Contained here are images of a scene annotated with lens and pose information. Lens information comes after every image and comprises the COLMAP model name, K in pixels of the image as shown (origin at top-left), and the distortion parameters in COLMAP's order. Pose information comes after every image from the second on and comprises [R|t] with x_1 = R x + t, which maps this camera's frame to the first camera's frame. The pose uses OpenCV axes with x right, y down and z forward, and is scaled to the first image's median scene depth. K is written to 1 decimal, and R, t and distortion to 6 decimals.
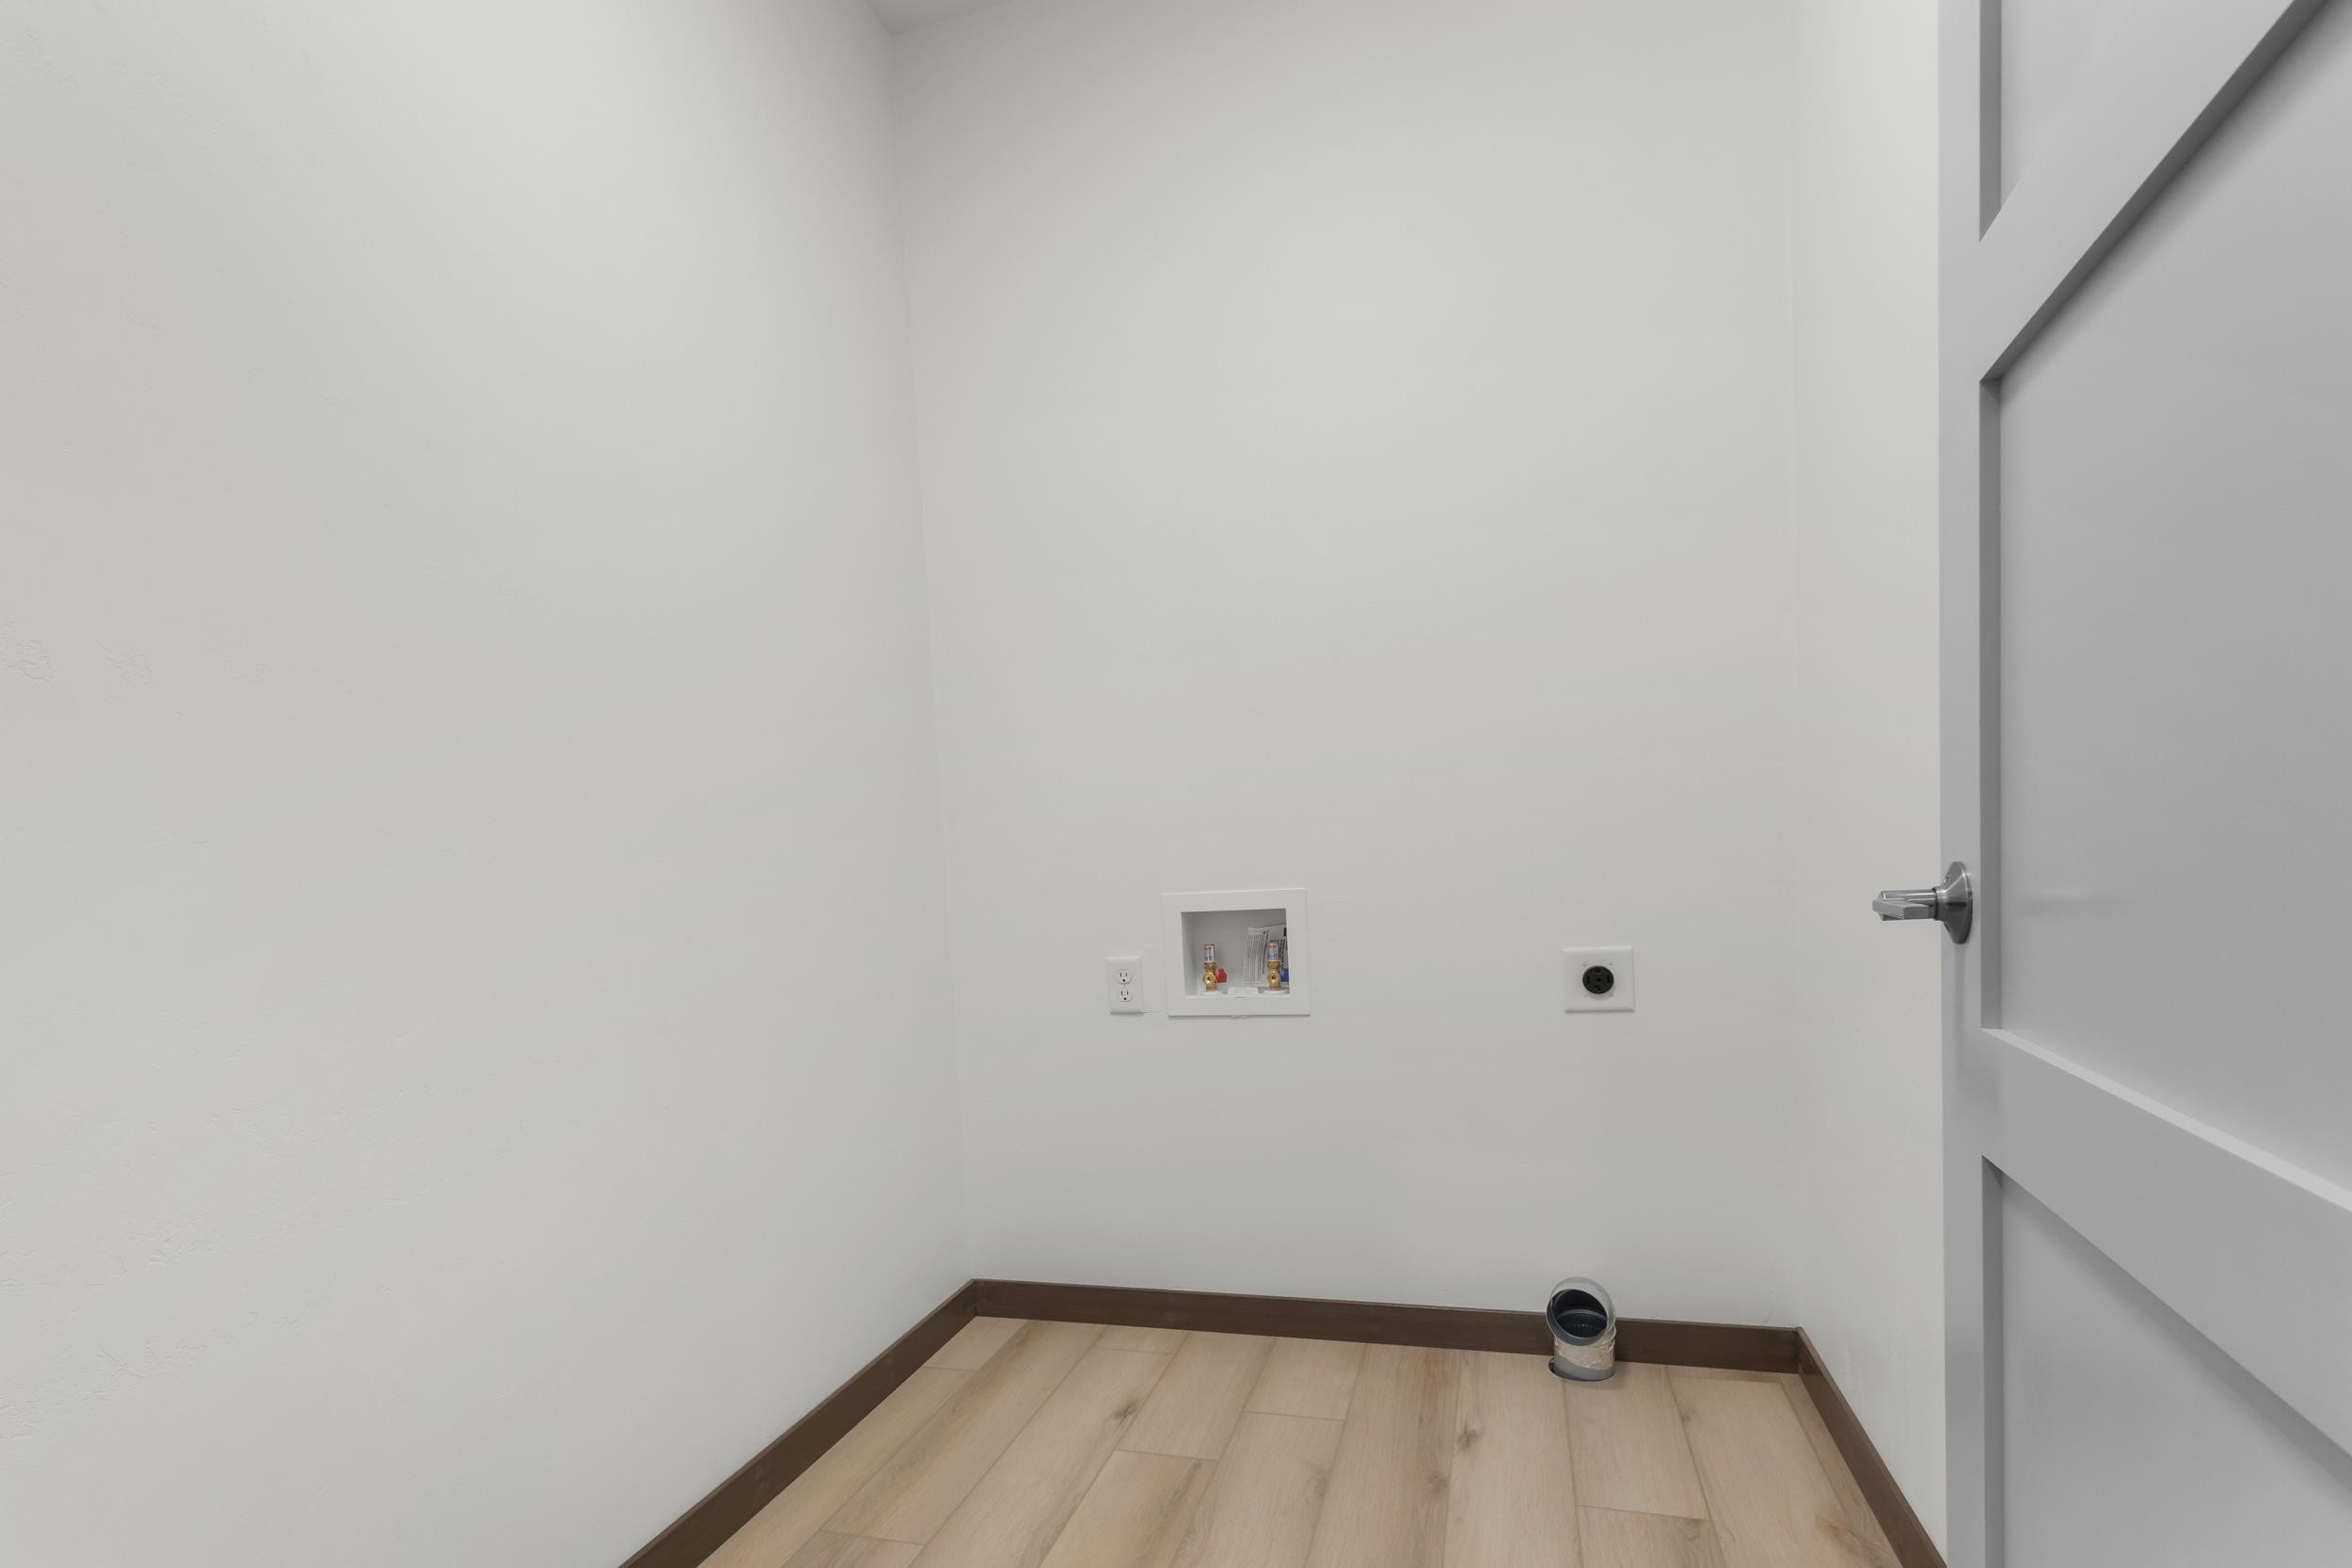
lens RADIAL K [[1101.5, 0, 1177.6], [0, 1101.5, 930.2], [0, 0, 1]] dist [0.000978, 0.000134]
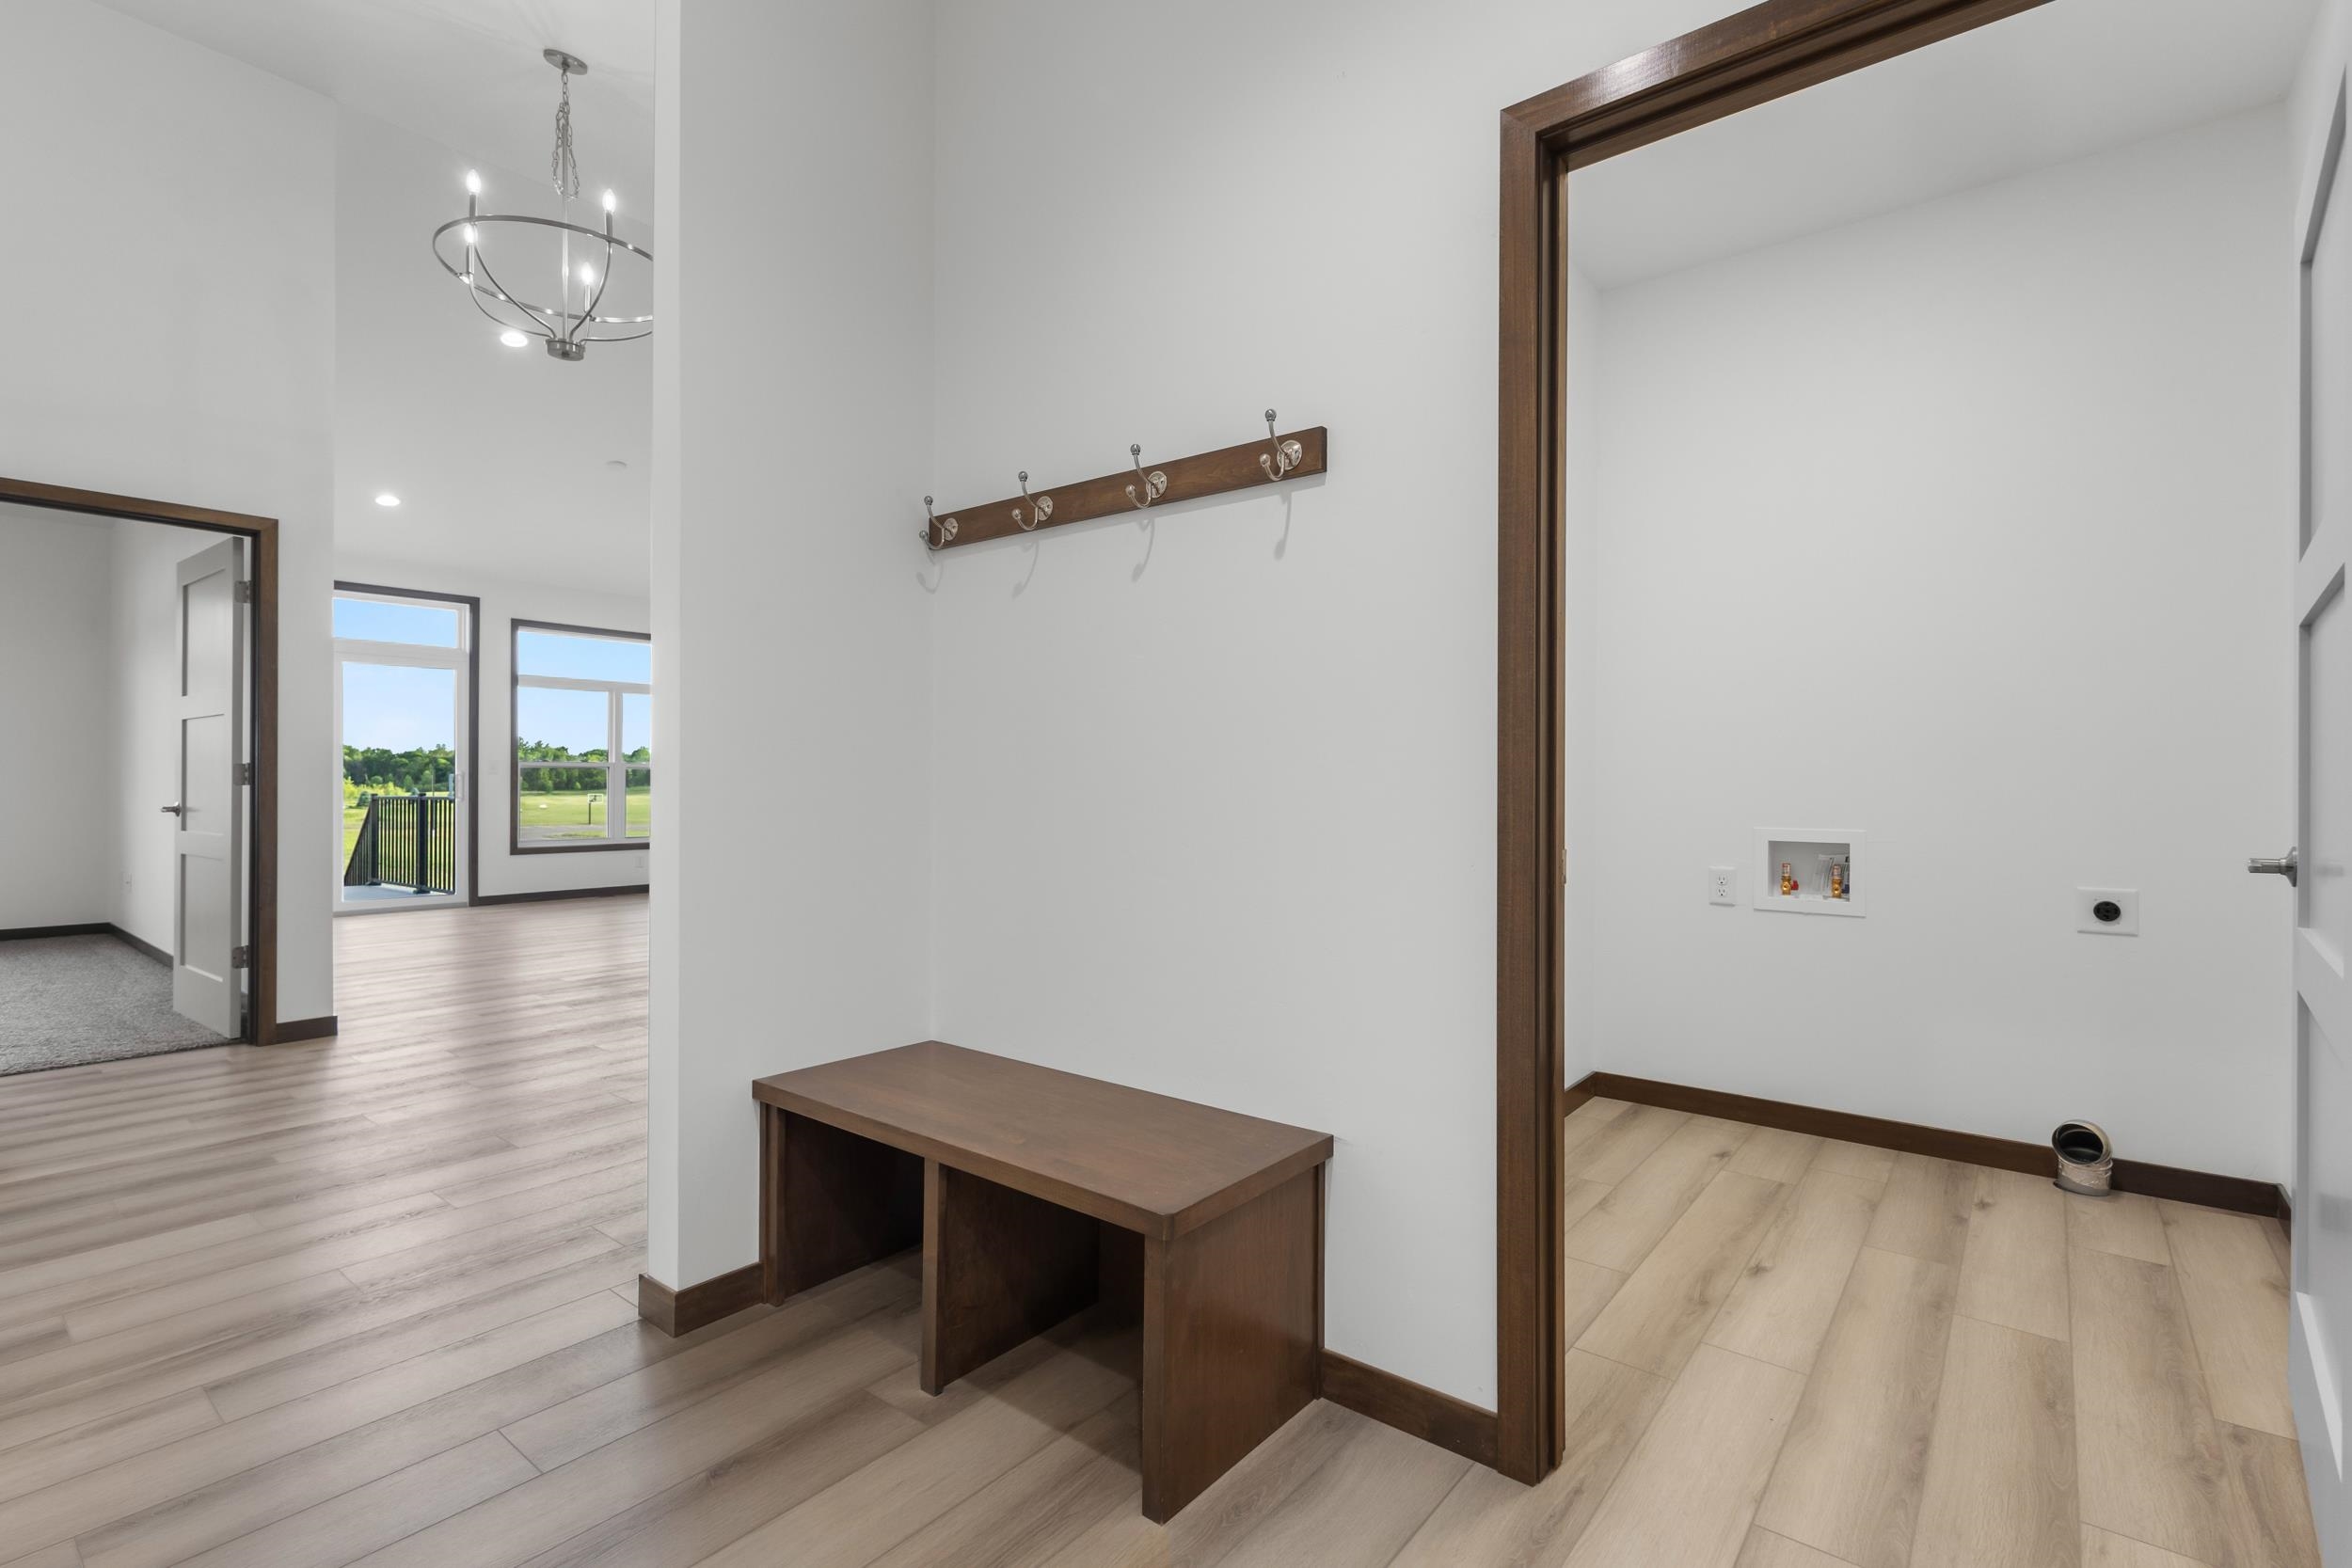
lens RADIAL K [[1085.7, 0, 1185.1], [0, 1085.7, 776.9], [0, 0, 1]] dist [-0.001905, -0.001314]
pose [[0.927468, 0.054729, -0.369875, -0.202337], [-0.075830, 0.996204, -0.042740, 0.022188], [0.366132, 0.067687, 0.928098, -0.708389]]
